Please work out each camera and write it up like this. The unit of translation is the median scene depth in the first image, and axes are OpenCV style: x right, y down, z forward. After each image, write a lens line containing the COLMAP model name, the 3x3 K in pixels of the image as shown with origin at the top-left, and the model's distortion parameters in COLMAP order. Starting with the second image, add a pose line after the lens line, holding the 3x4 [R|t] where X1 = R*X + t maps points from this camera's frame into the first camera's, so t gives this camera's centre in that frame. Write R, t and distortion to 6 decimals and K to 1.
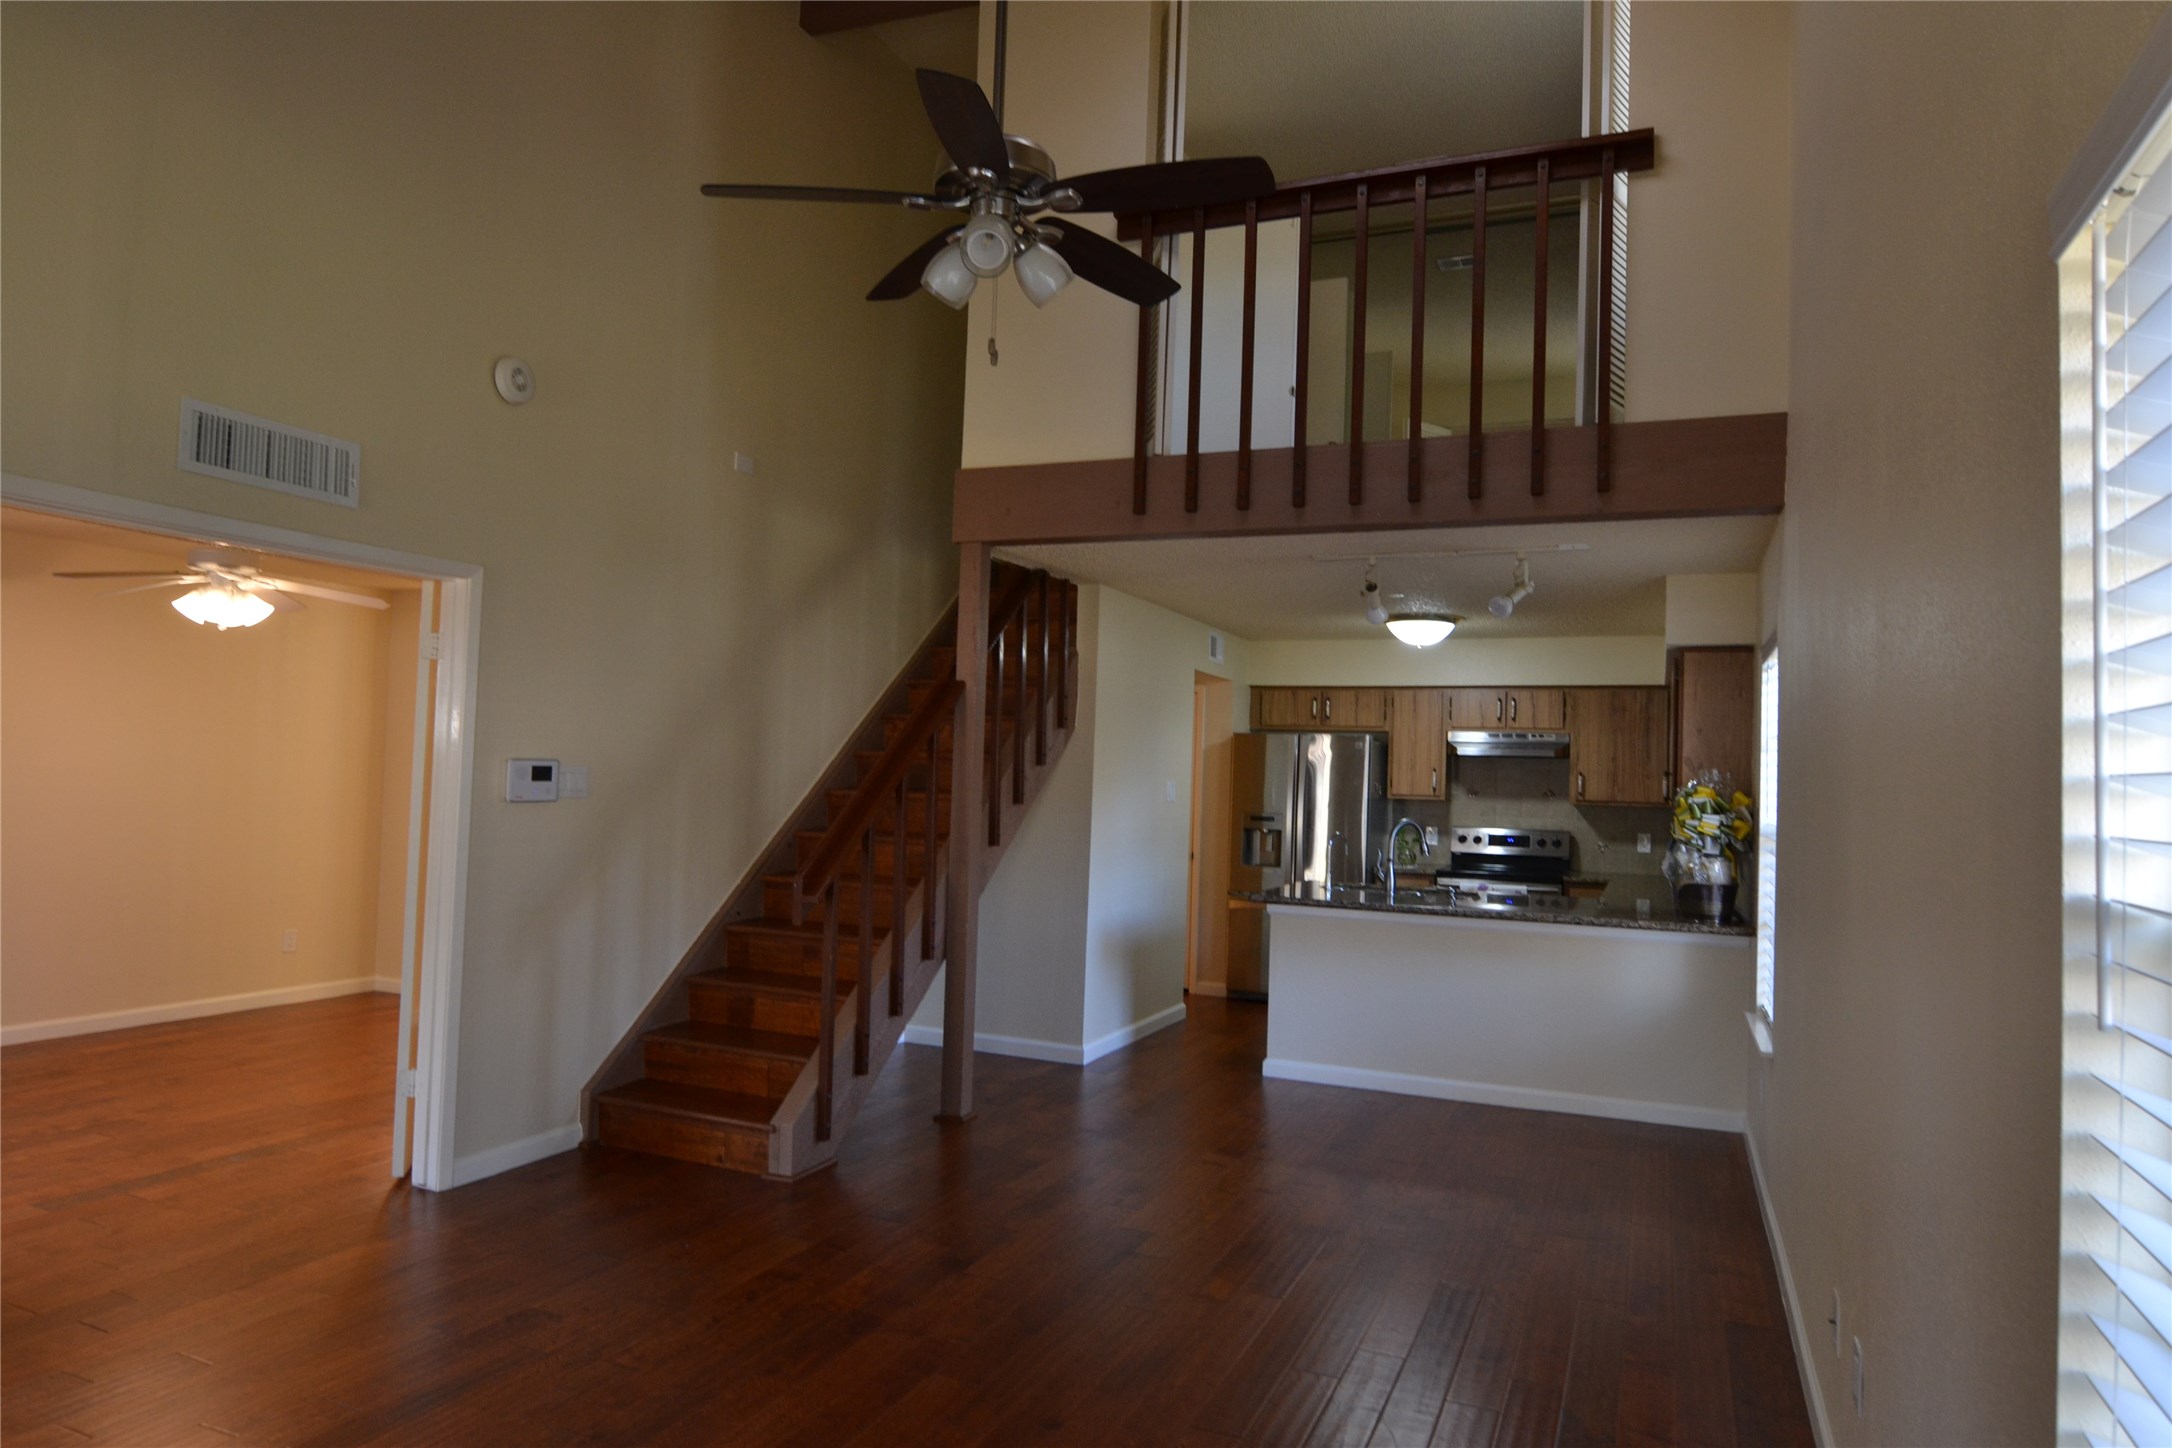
lens RADIAL K [[1351.9, 0, 1079.5], [0, 1351.9, 727.0], [0, 0, 1]] dist [0.022645, -0.041309]
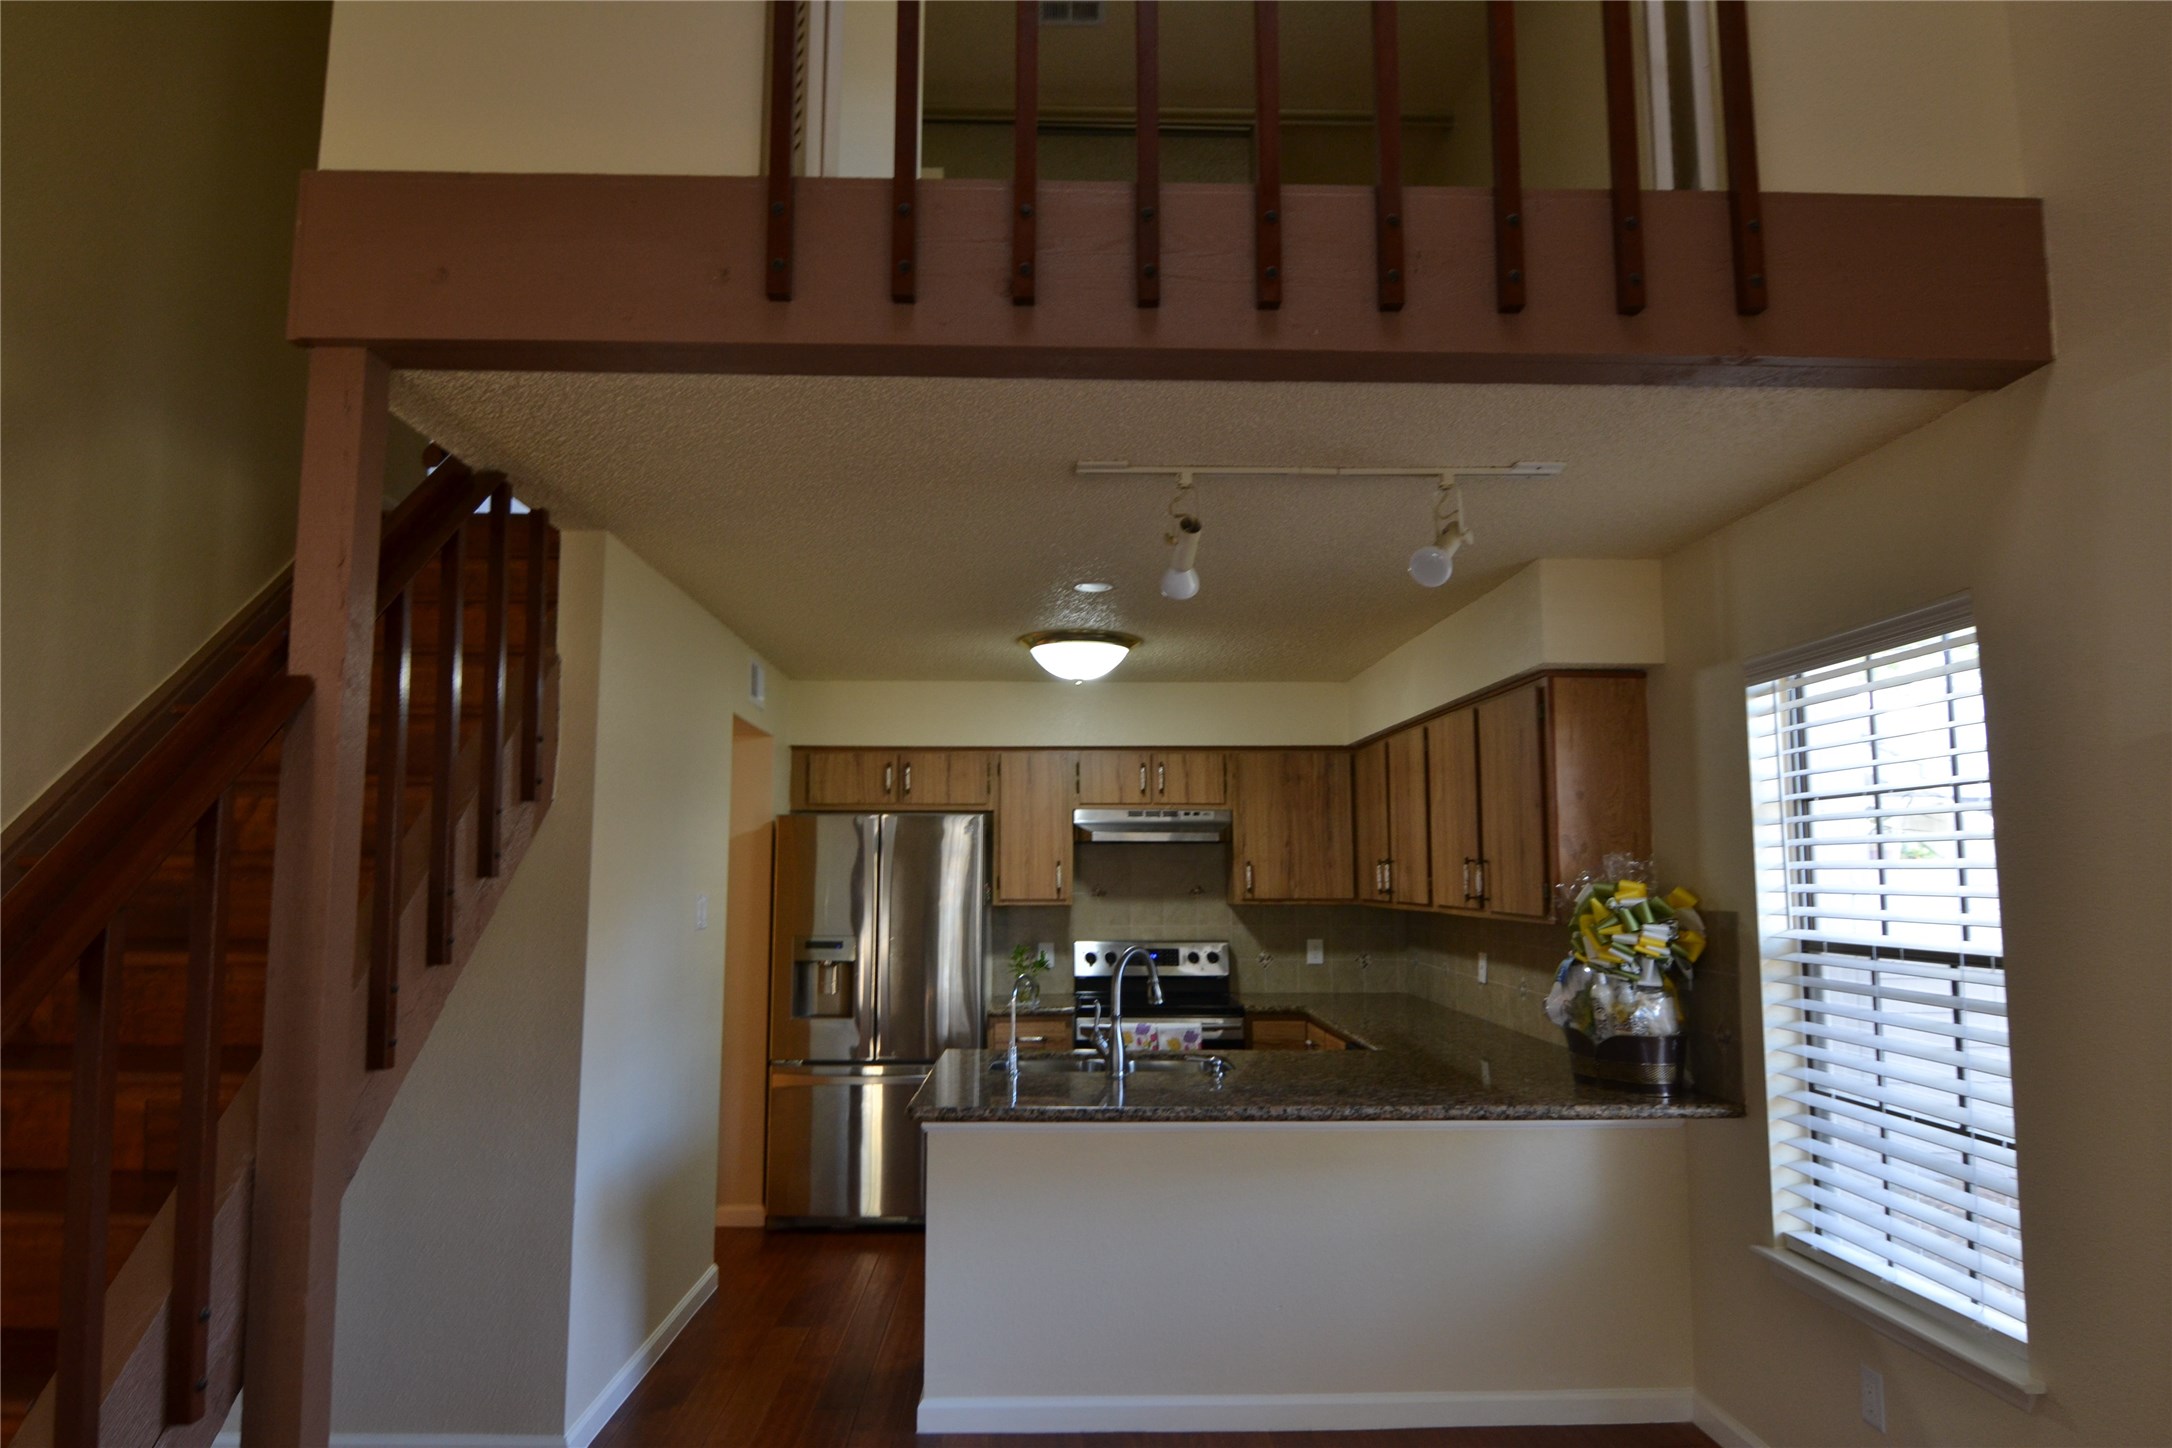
lens RADIAL K [[1351.9, 0, 1079.5], [0, 1351.9, 727.0], [0, 0, 1]] dist [0.022645, -0.041309]
pose [[0.907320, 0.016310, 0.420125, -0.036260], [0.012494, 0.997760, -0.065717, 0.008332], [-0.420256, 0.064875, 0.905083, 0.416300]]
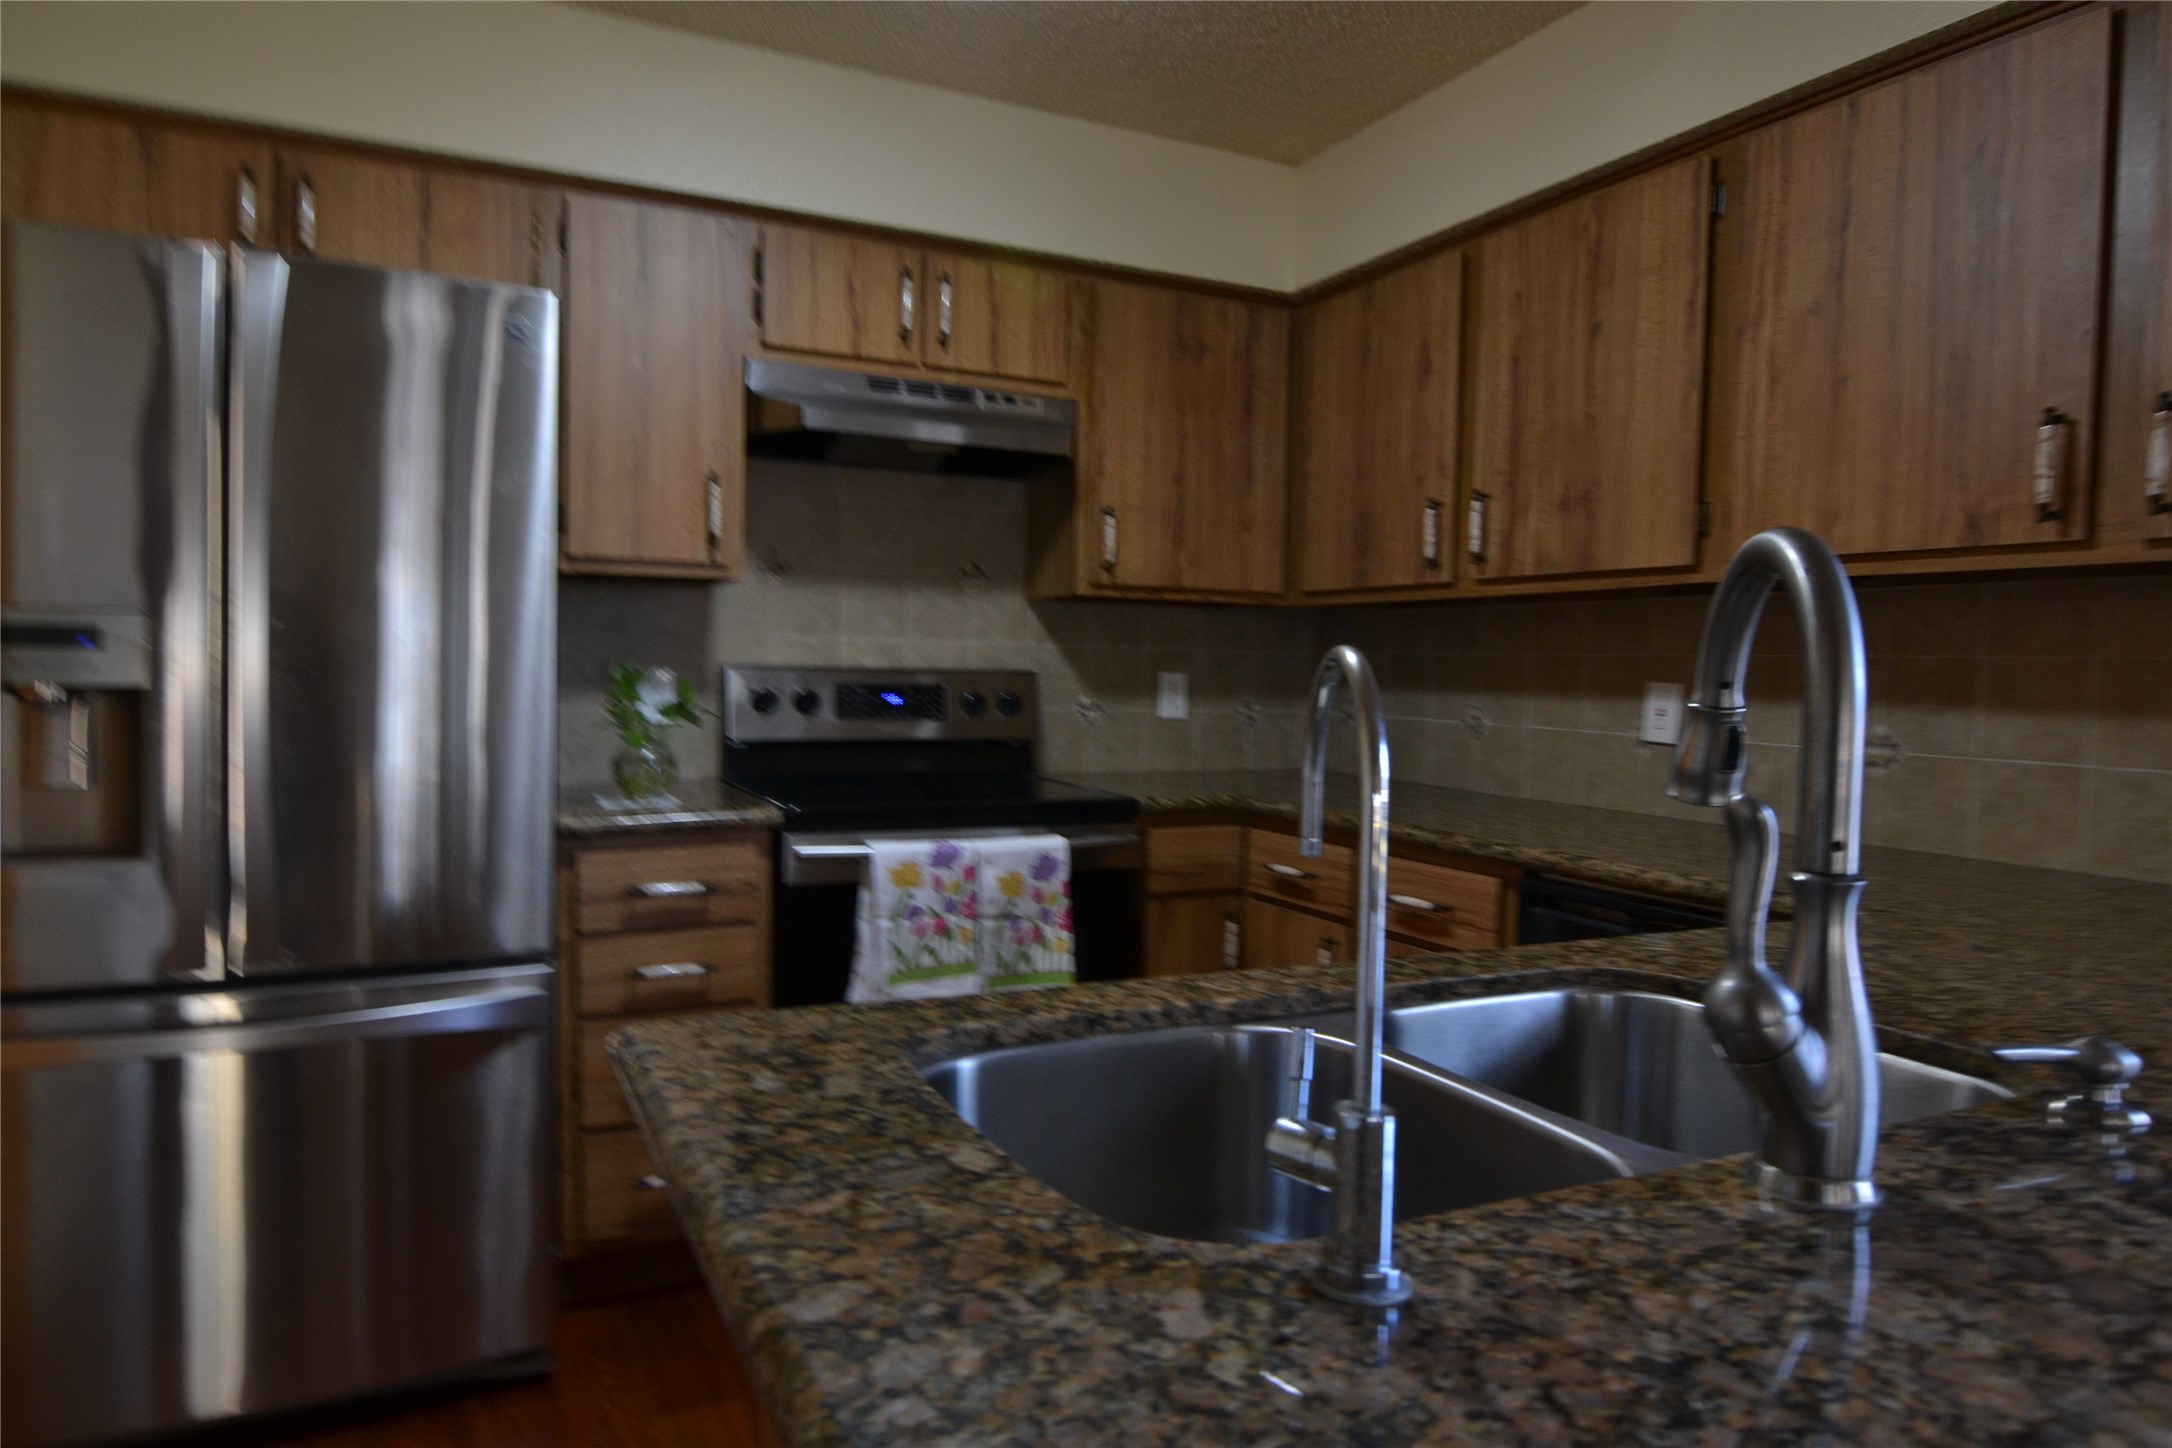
lens RADIAL K [[1351.9, 0, 1079.5], [0, 1351.9, 727.0], [0, 0, 1]] dist [0.022645, -0.041309]
pose [[0.648714, -0.048435, 0.759489, 0.097850], [-0.029138, 0.995660, 0.088385, 0.070446], [-0.760474, -0.079467, 0.644487, 0.893755]]
